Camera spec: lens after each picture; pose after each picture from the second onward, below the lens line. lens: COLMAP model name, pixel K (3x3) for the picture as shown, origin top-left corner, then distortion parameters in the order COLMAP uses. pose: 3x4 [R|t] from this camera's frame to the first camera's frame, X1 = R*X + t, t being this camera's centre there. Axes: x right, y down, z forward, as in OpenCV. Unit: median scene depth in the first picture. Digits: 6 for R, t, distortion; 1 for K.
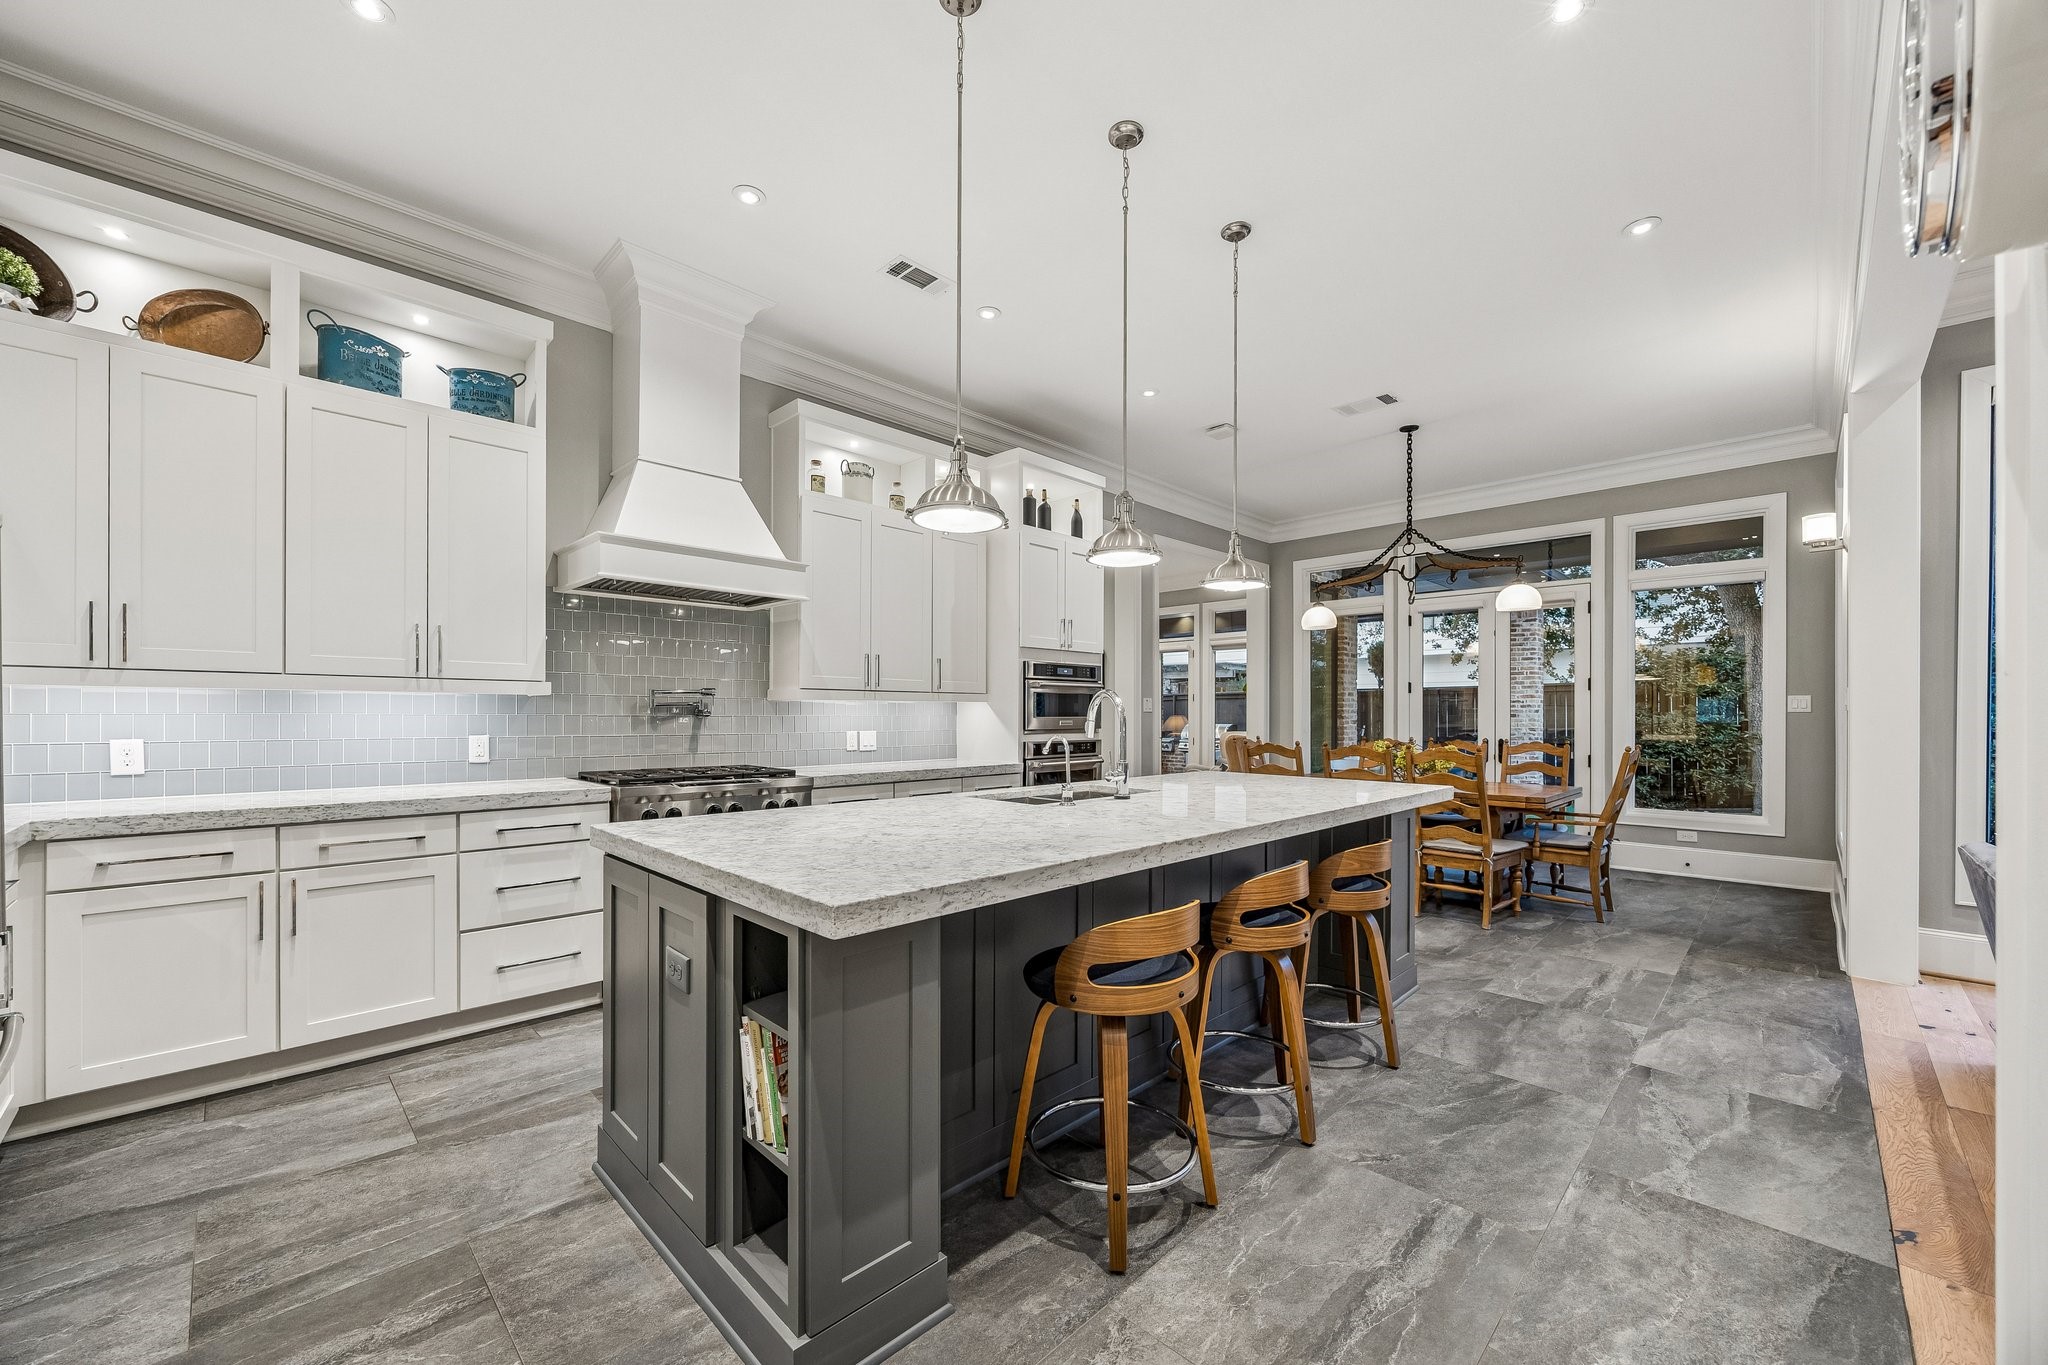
lens RADIAL K [[788.0, 0, 1032.2], [0, 788.0, 728.1], [0, 0, 1]] dist [-0.000126, -0.001529]
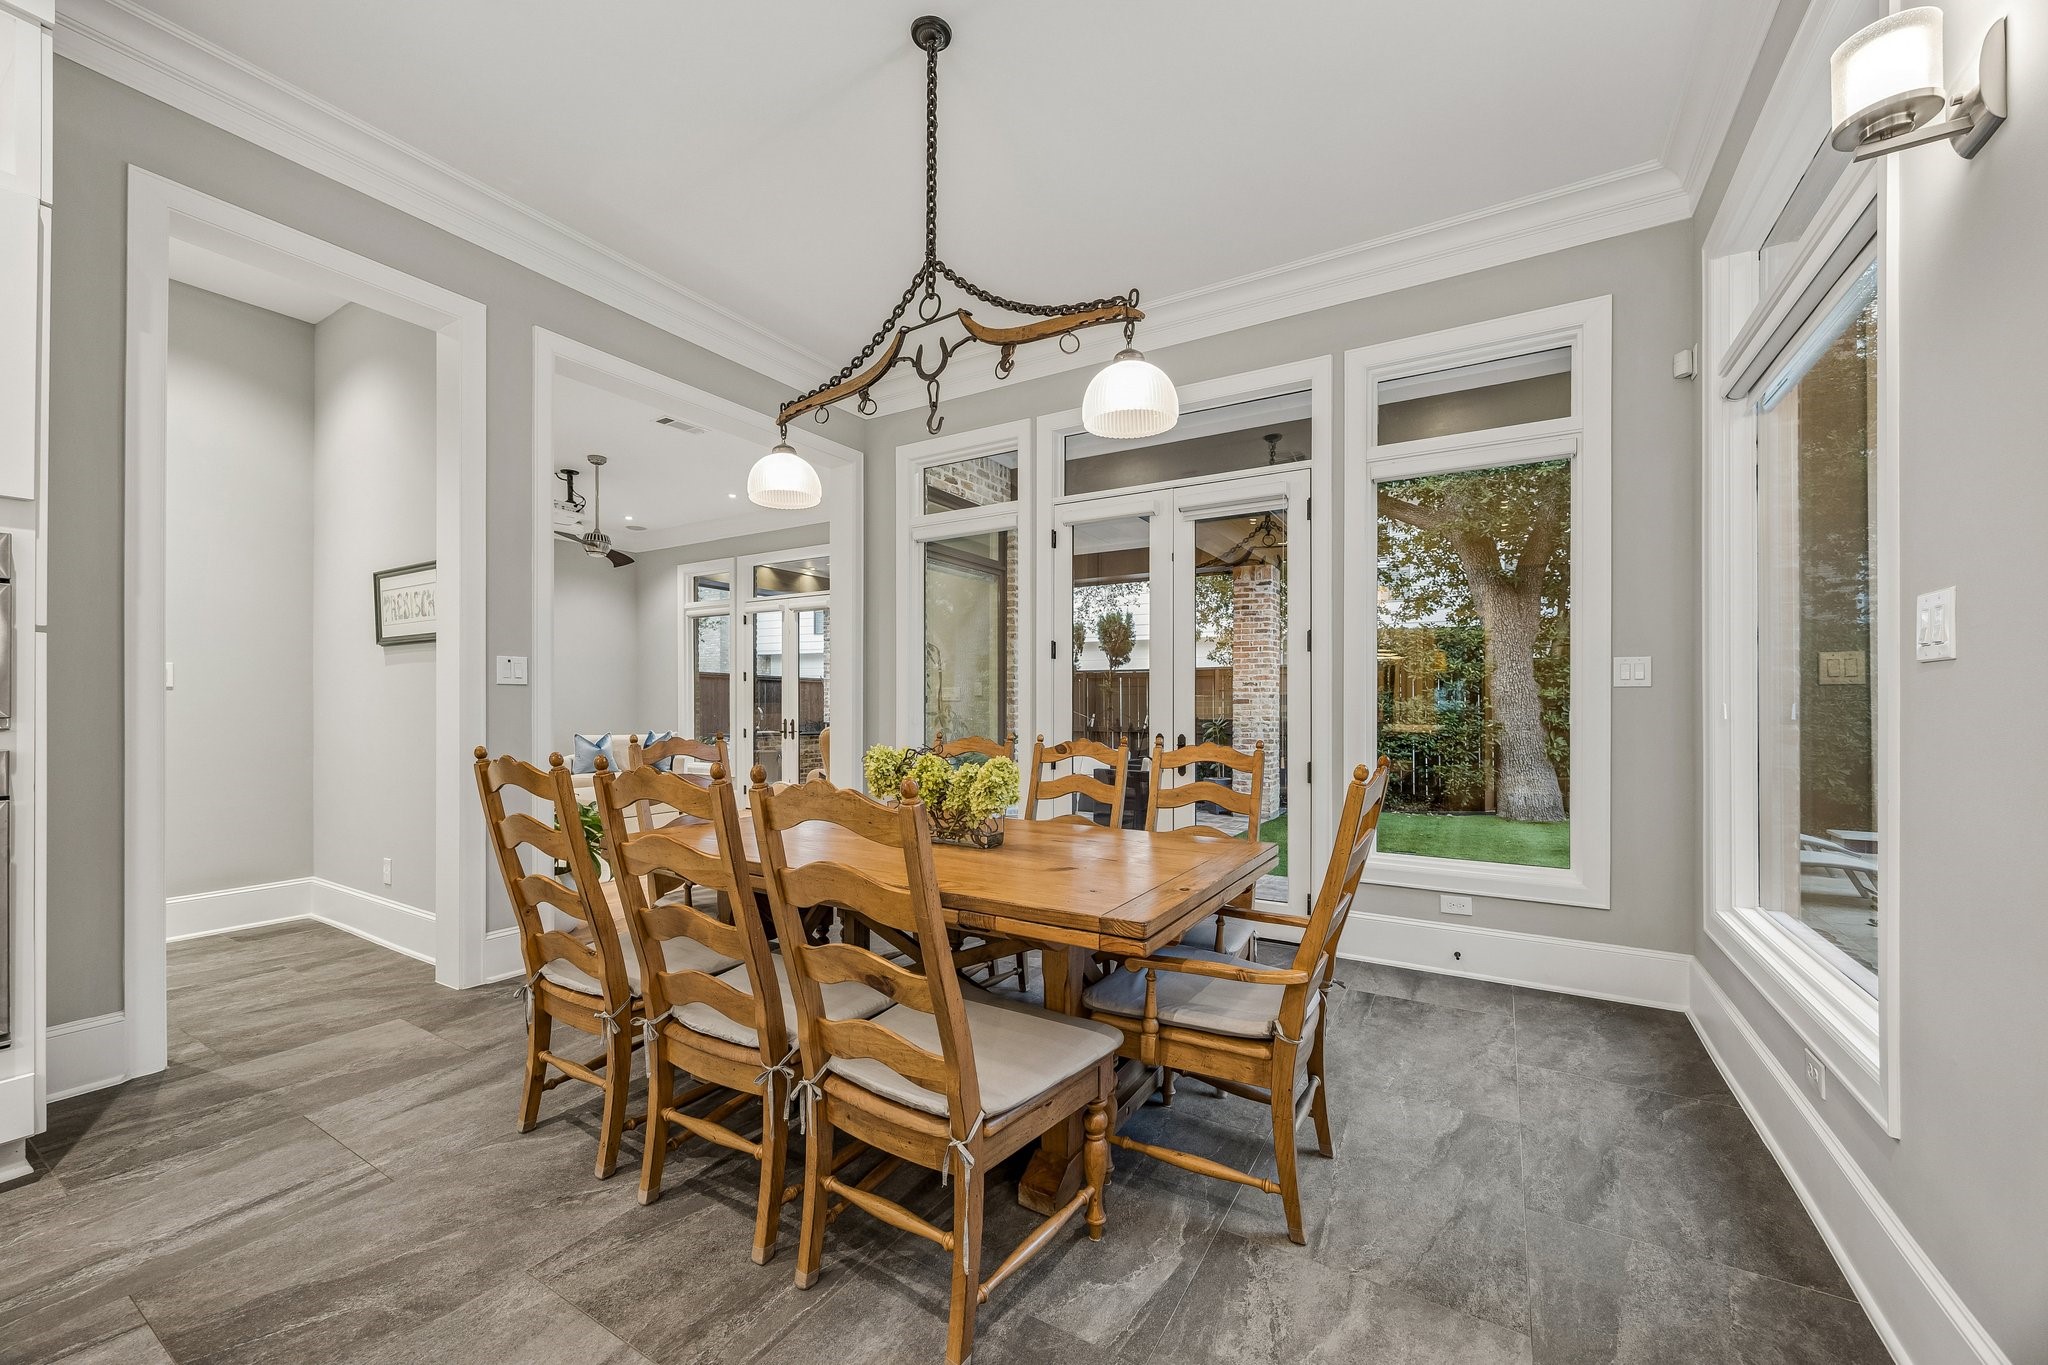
lens RADIAL K [[788.0, 0, 1024.2], [0, 788.0, 713.3], [0, 0, 1]] dist [-0.000126, -0.001529]
pose [[0.972852, 0.000736, 0.231425, 0.359871], [0.000868, 0.999976, -0.006828, 0.001611], [-0.231424, 0.006843, 0.972829, 0.471901]]
